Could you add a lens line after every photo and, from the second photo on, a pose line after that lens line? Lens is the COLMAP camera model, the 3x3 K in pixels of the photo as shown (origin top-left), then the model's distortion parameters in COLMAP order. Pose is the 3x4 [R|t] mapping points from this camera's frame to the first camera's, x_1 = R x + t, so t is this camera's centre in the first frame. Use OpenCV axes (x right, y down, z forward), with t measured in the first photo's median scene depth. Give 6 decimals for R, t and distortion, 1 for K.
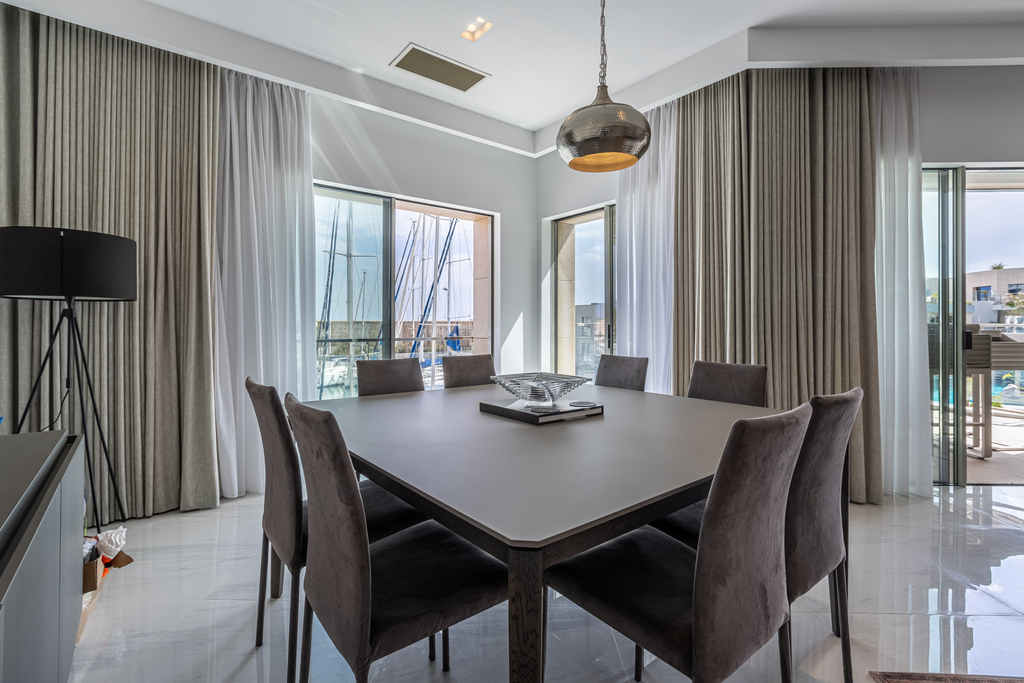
lens RADIAL K [[482.4, 0, 508.7], [0, 482.4, 335.8], [0, 0, 1]] dist [0.009781, -0.000804]
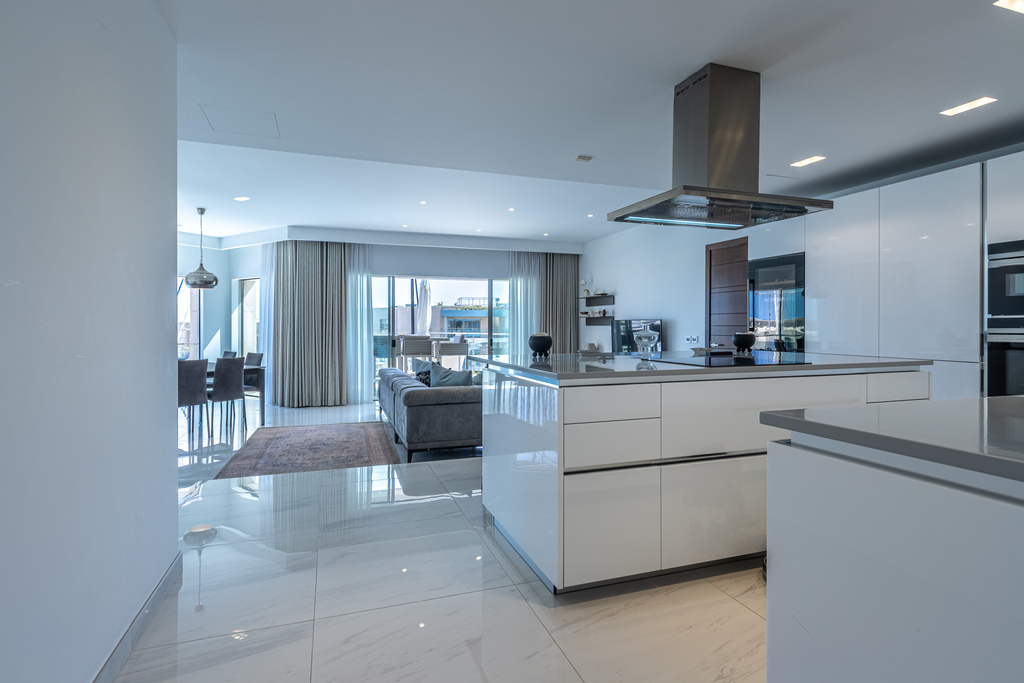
lens RADIAL K [[482.4, 0, 507.5], [0, 482.4, 333.4], [0, 0, 1]] dist [0.009781, -0.000804]
pose [[0.939708, 0.002467, 0.341969, 0.673437], [-0.006082, 0.999936, 0.009500, -0.091111], [-0.341924, -0.011007, 0.939663, -1.746283]]
